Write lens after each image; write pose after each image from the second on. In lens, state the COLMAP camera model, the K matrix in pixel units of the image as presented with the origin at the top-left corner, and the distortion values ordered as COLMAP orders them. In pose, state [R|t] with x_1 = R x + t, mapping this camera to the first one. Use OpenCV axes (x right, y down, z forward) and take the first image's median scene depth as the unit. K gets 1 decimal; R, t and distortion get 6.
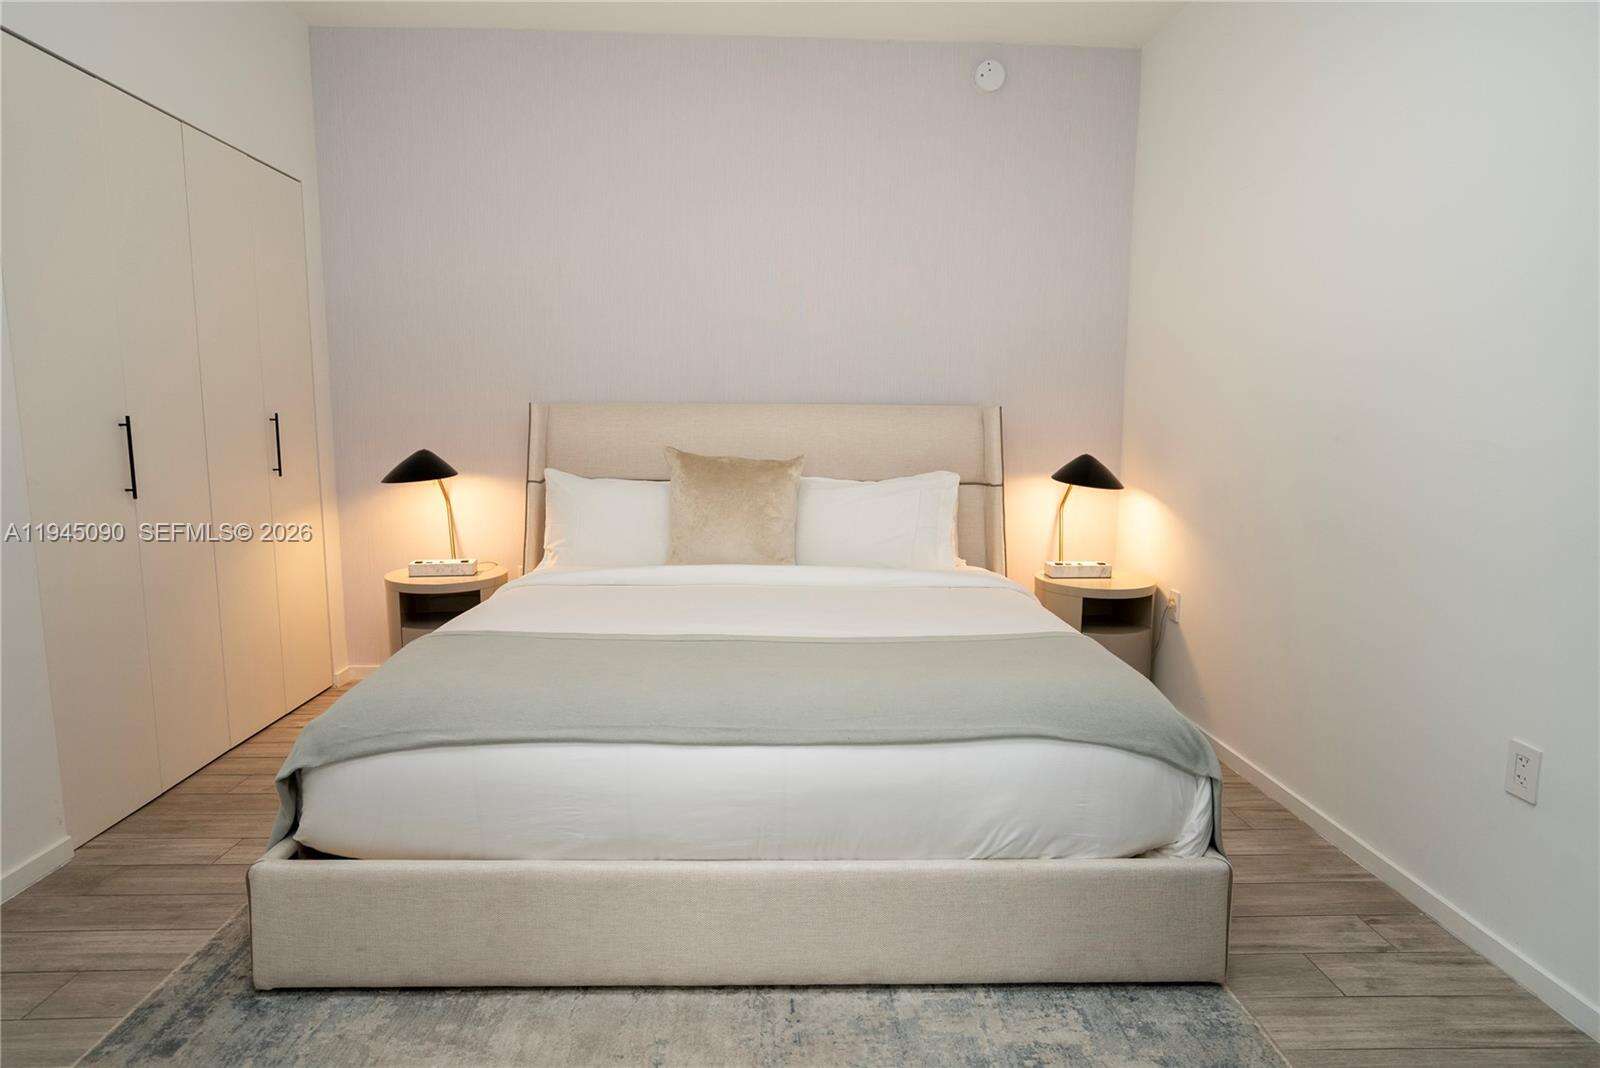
lens RADIAL K [[857.2, 0, 798.3], [0, 857.2, 538.0], [0, 0, 1]] dist [-0.003992, 0.000687]
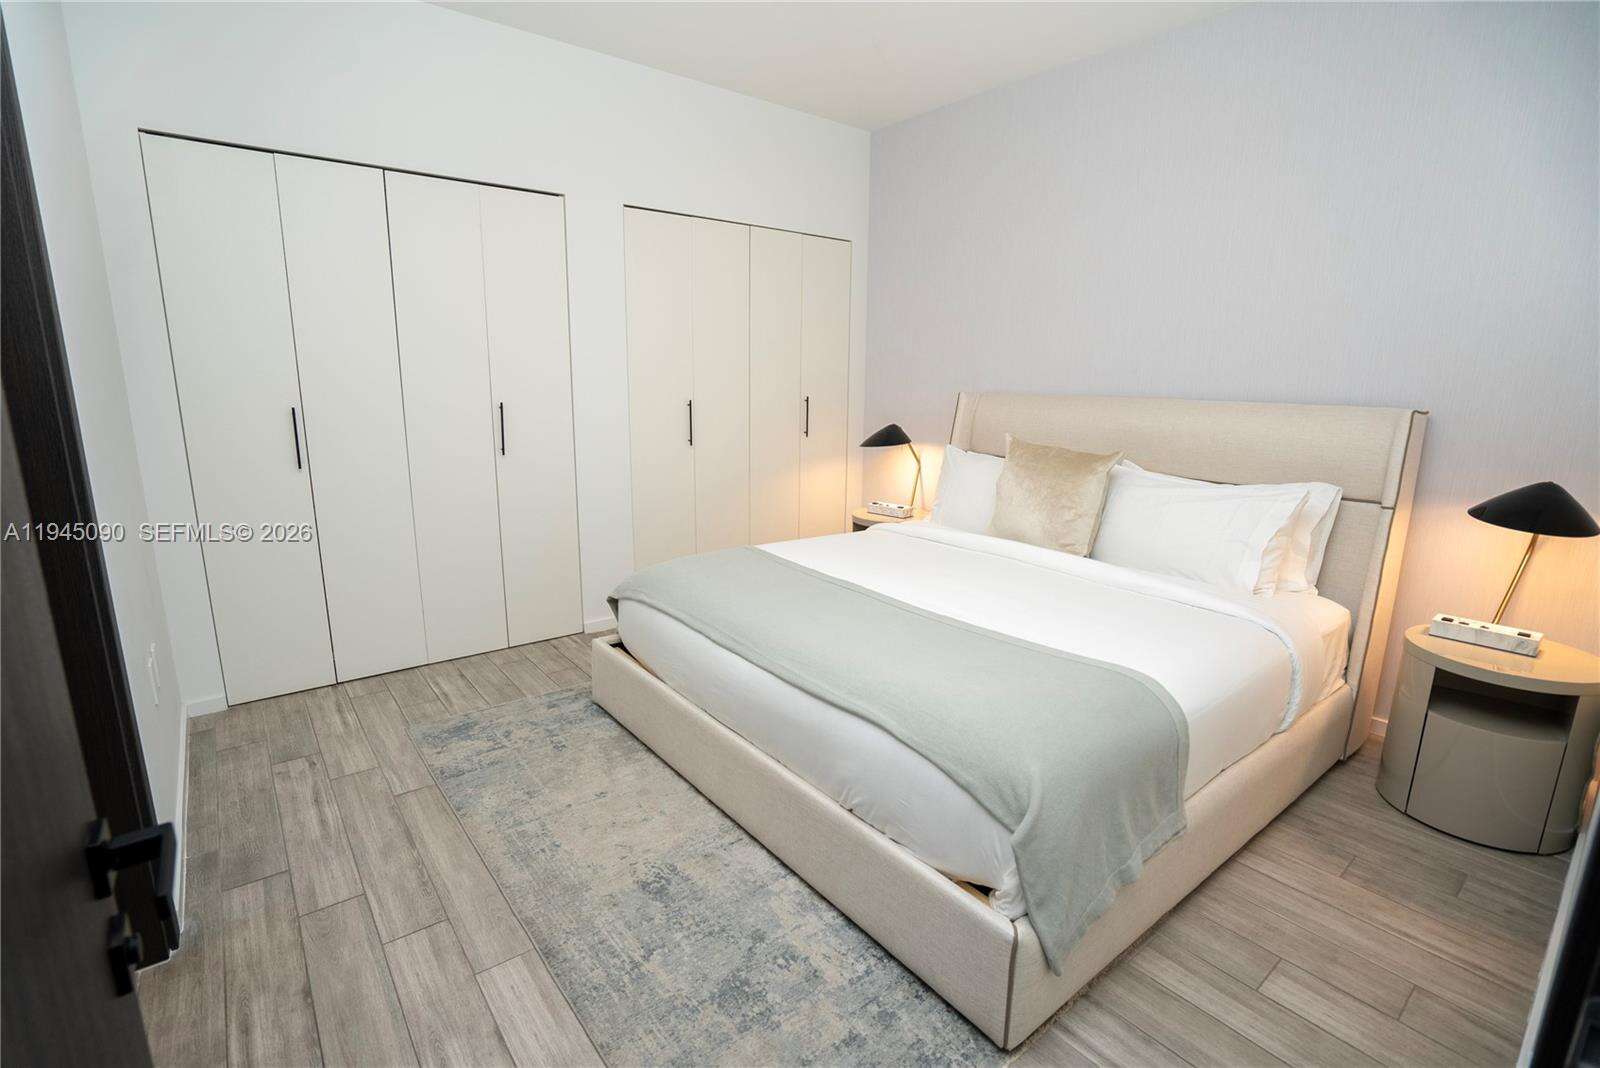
lens RADIAL K [[736.8, 0, 797.5], [0, 736.8, 531.7], [0, 0, 1]] dist [-0.054346, 0.017287]
pose [[0.593979, 0.164427, -0.787498, 0.871258], [-0.115966, 0.986166, 0.118439, -0.108136], [0.796078, 0.020973, 0.604830, 0.322859]]
